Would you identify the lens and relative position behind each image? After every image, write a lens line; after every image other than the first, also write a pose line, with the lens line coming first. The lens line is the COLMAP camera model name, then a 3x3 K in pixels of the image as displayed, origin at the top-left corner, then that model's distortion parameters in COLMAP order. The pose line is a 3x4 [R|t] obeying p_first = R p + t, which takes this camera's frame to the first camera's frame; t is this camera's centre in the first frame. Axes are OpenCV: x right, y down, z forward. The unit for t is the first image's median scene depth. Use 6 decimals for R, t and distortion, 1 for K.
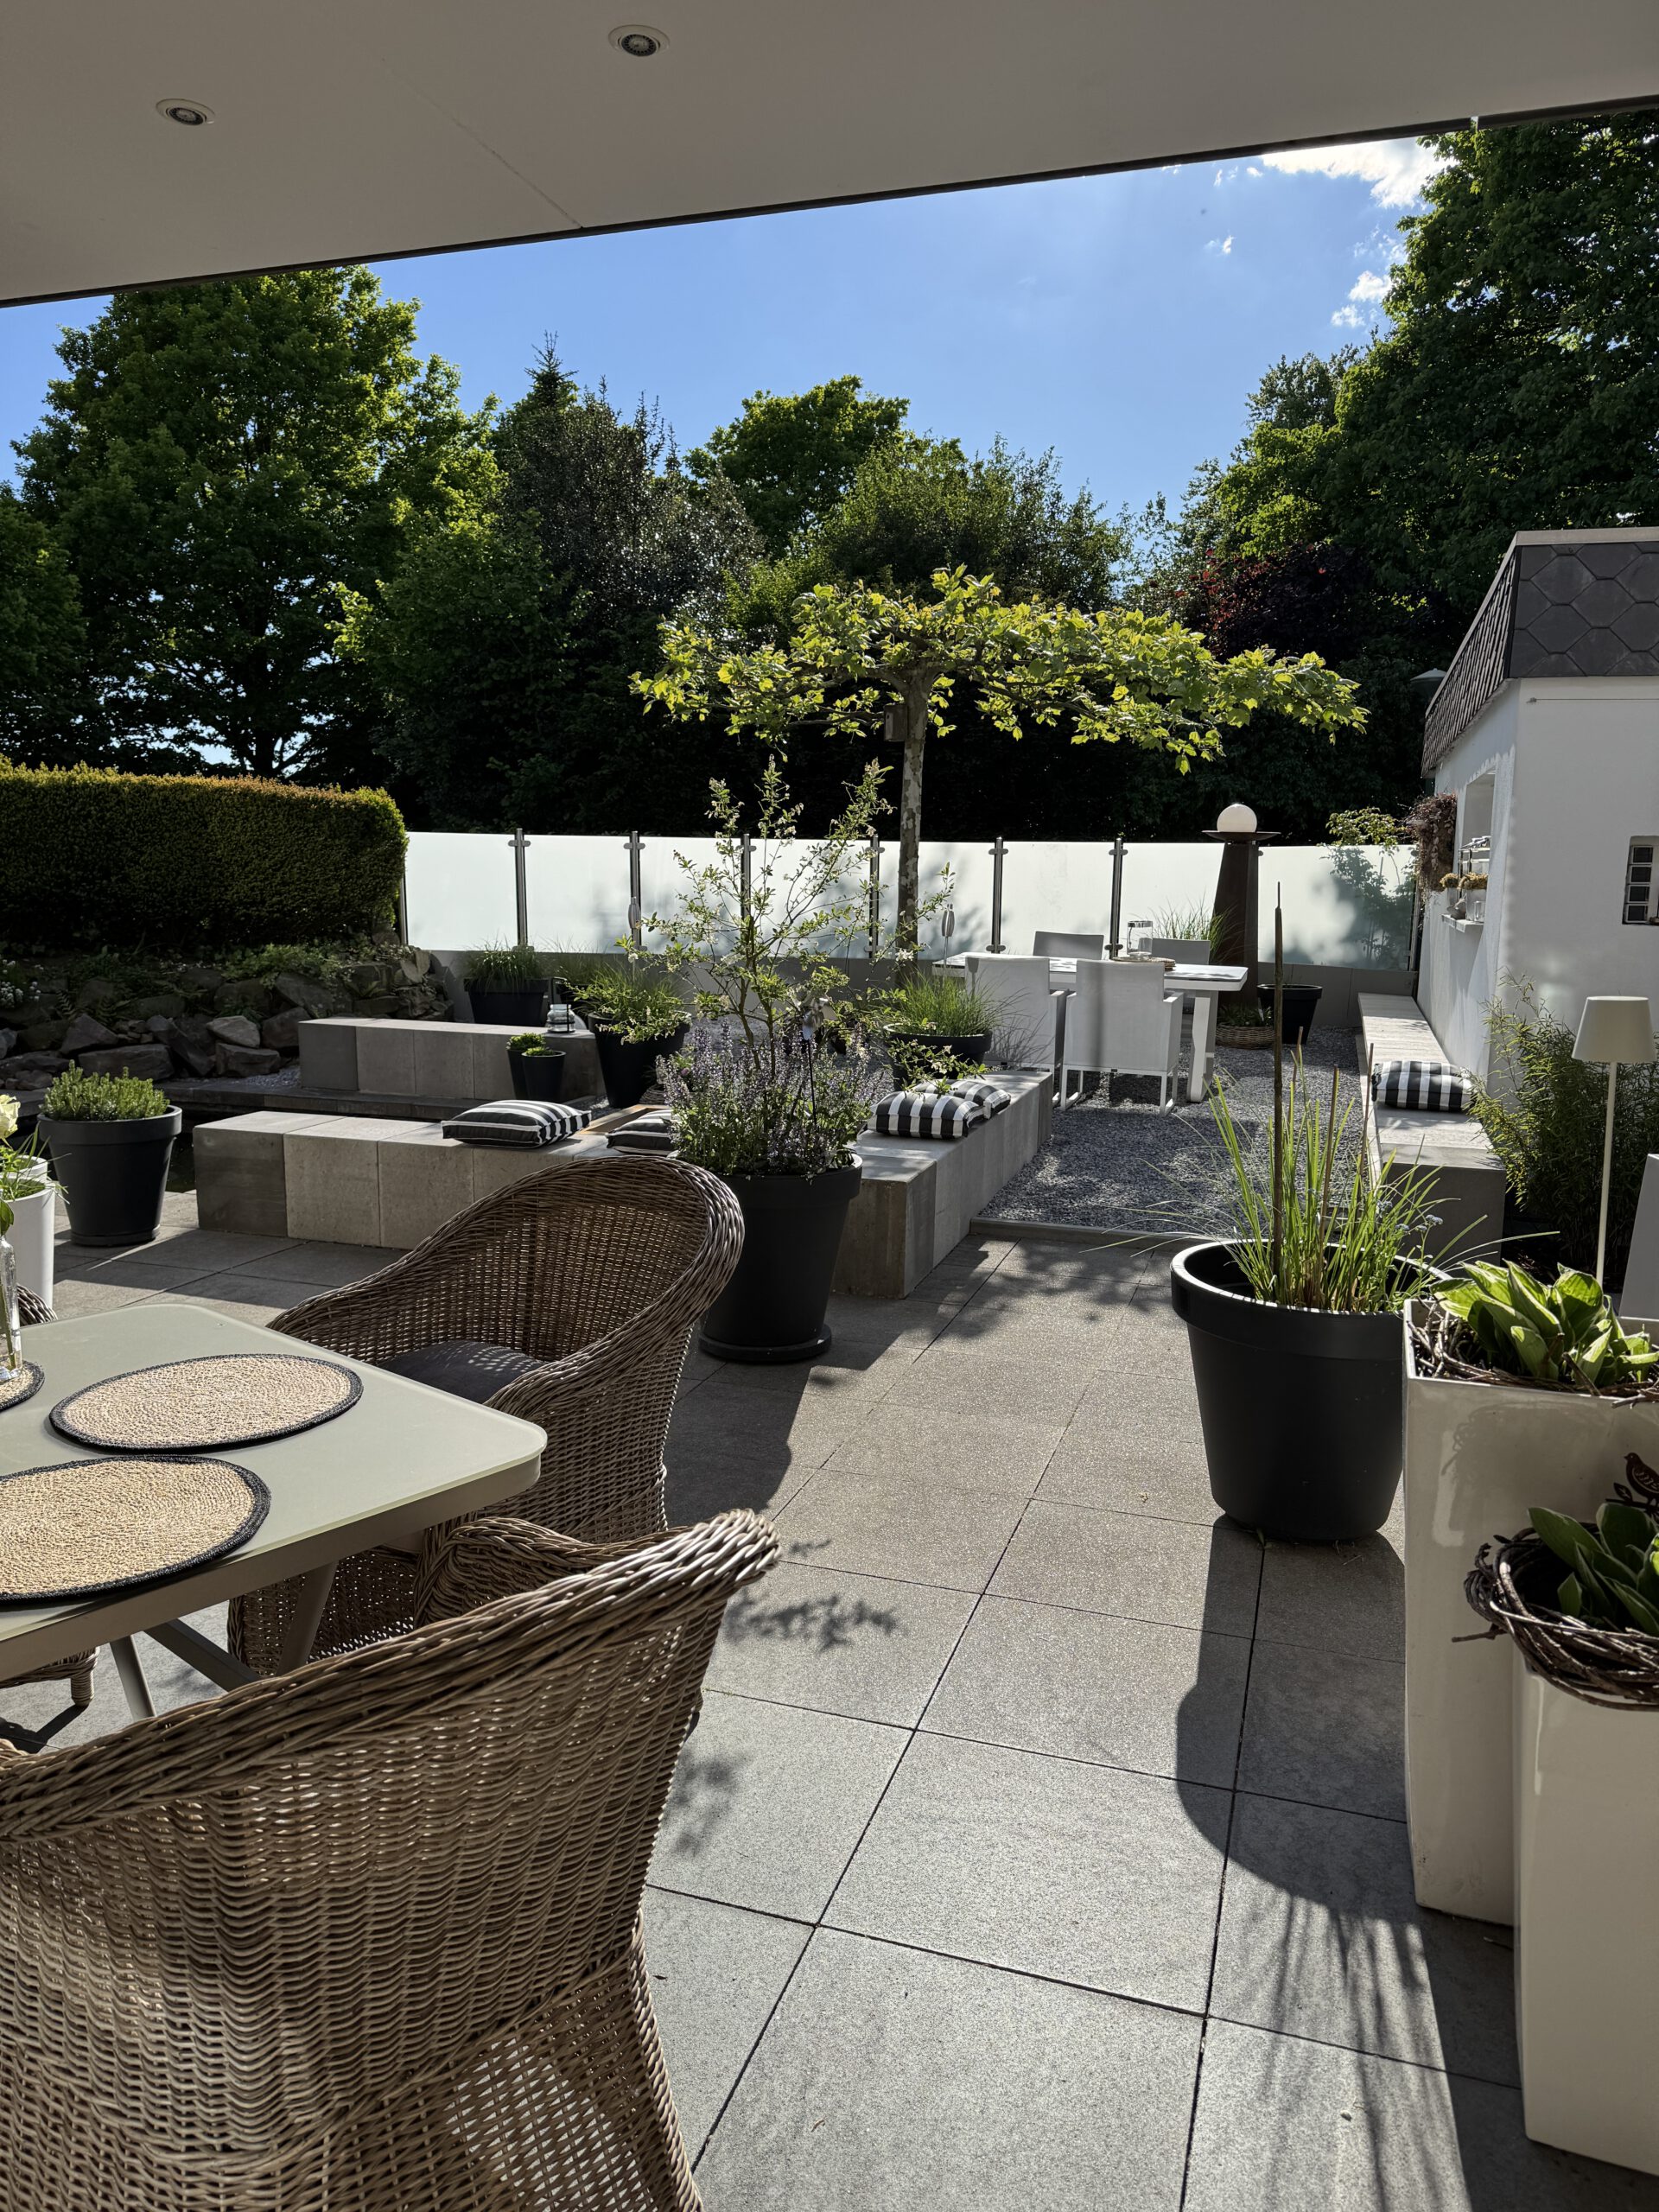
lens RADIAL K [[1582.2, 0, 831.3], [0, 1582.2, 1140.7], [0, 0, 1]] dist [0.045868, -0.048672]
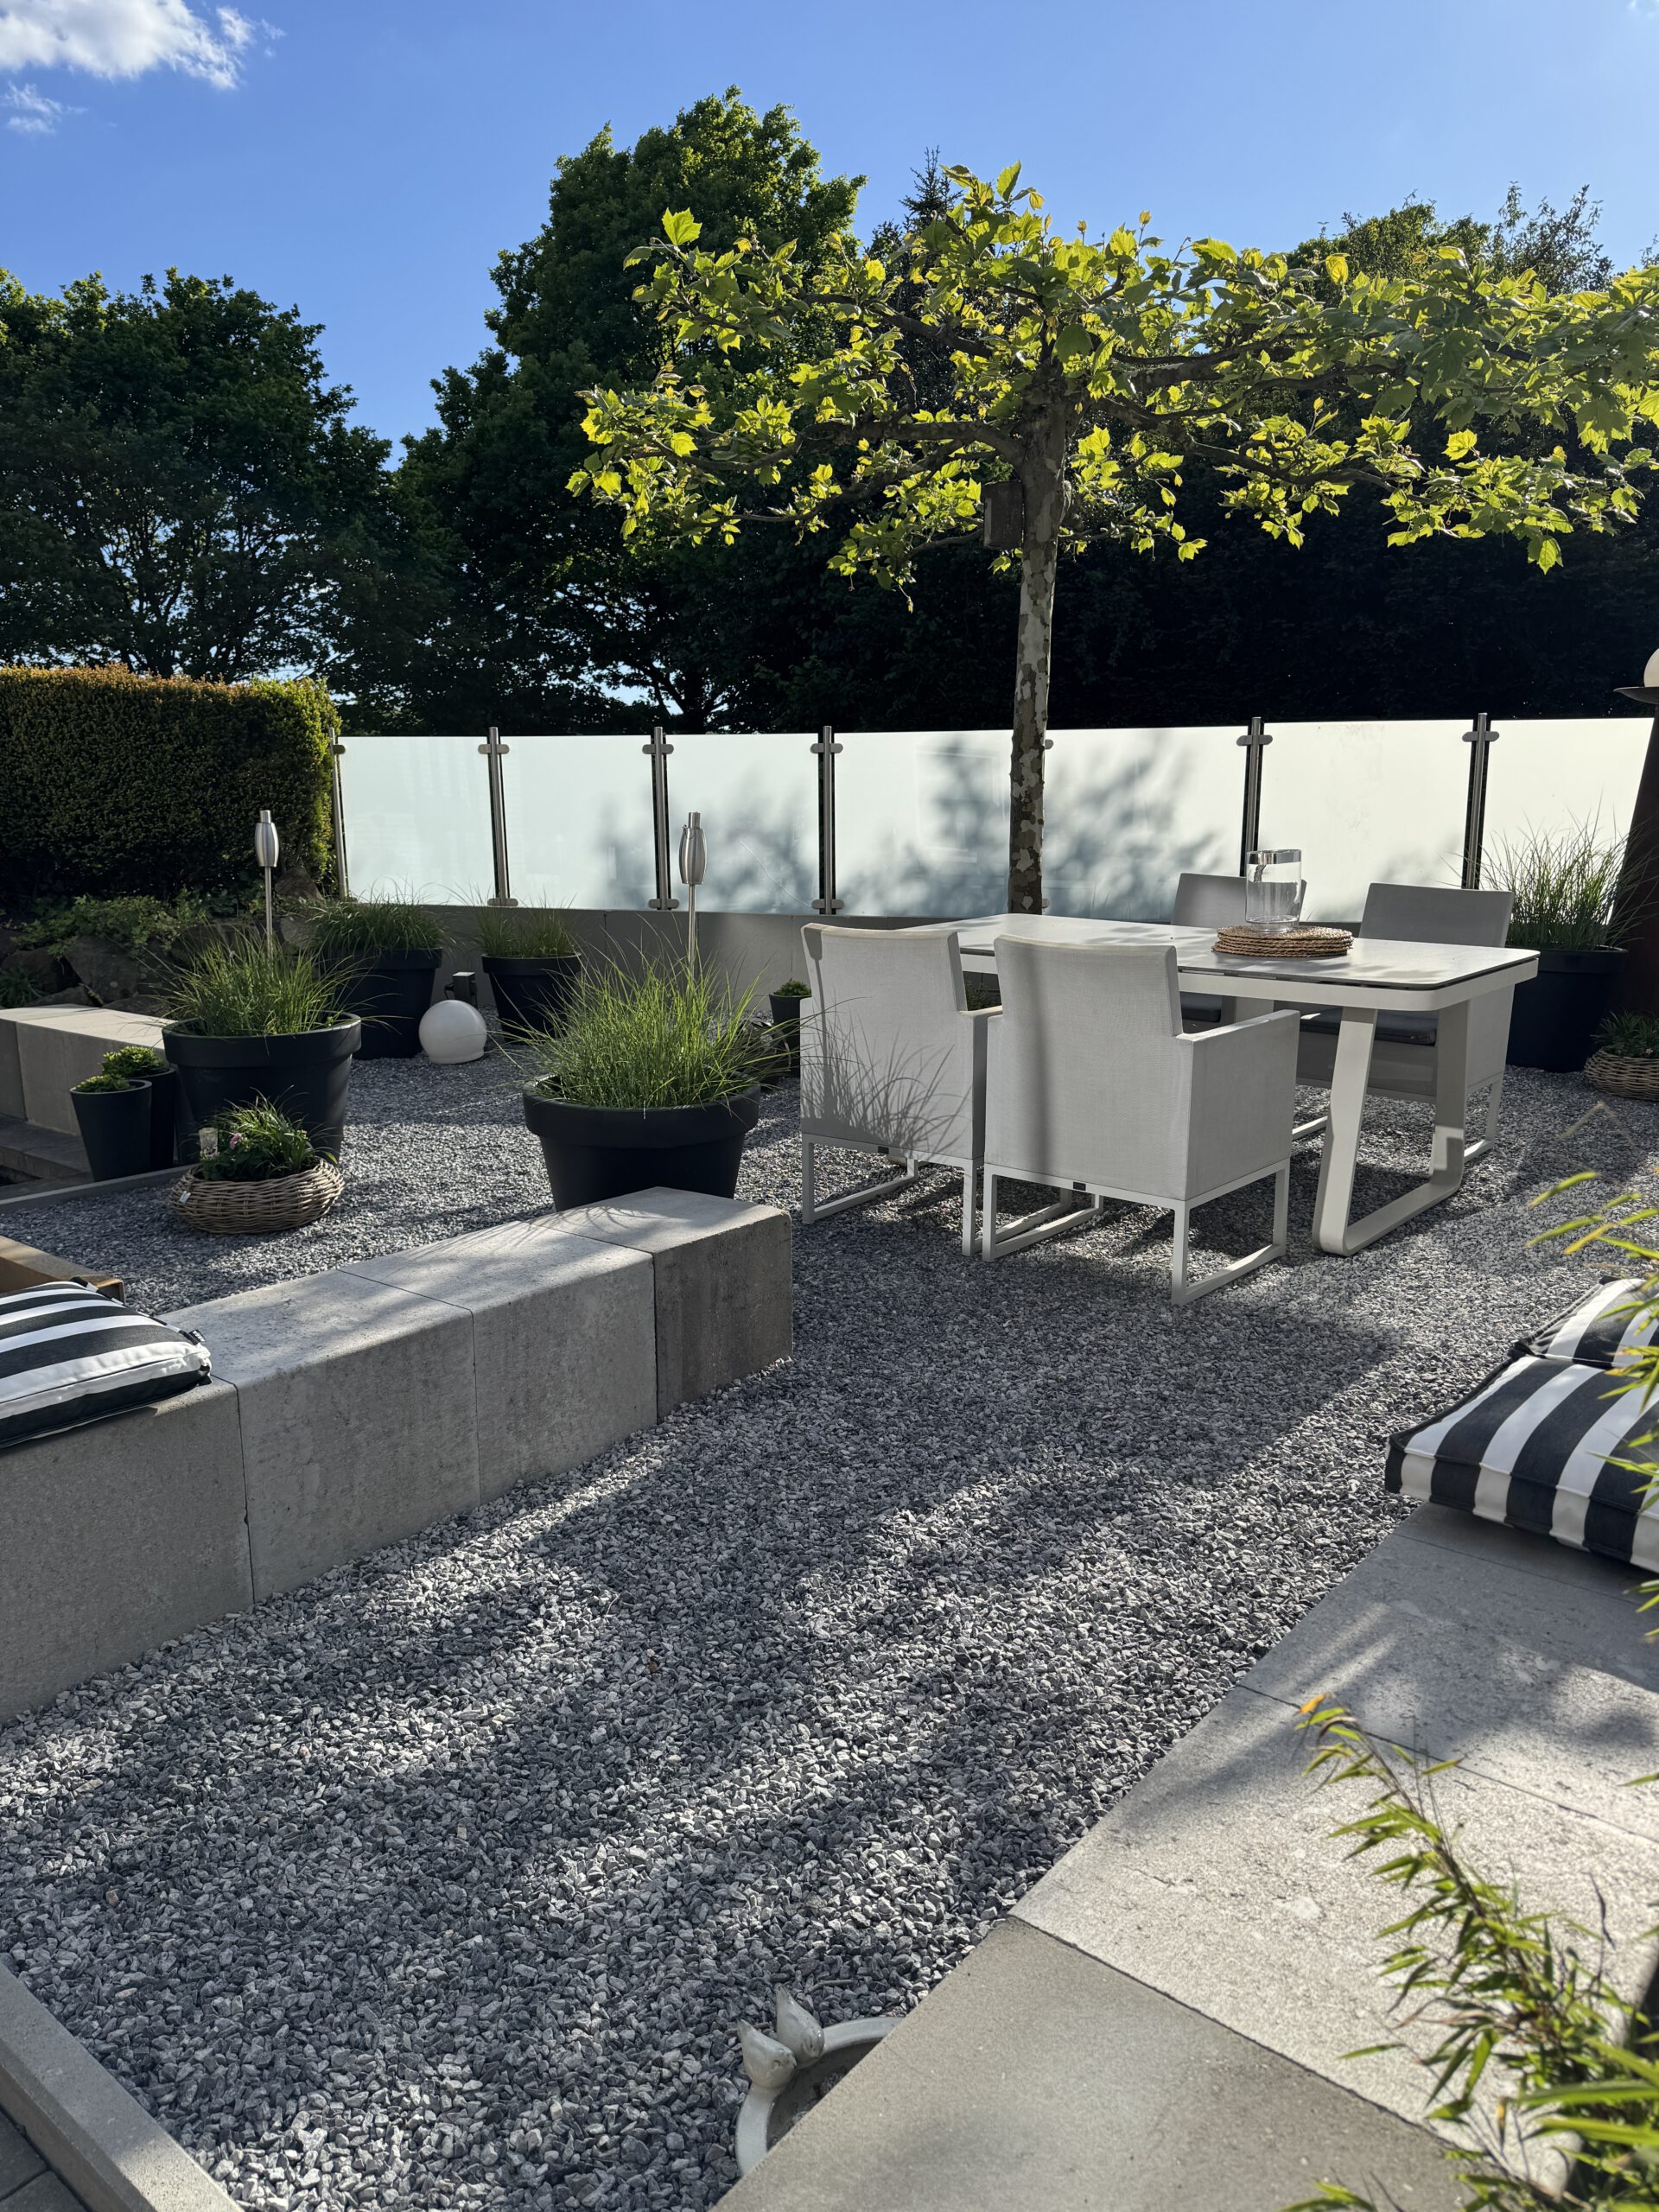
lens RADIAL K [[1582.2, 0, 831.3], [0, 1582.2, 1140.7], [0, 0, 1]] dist [0.045868, -0.048672]
pose [[0.934097, 0.053566, -0.352979, 0.190988], [-0.041905, 0.998296, 0.040600, -0.051084], [0.354553, -0.023133, 0.934750, 0.398345]]
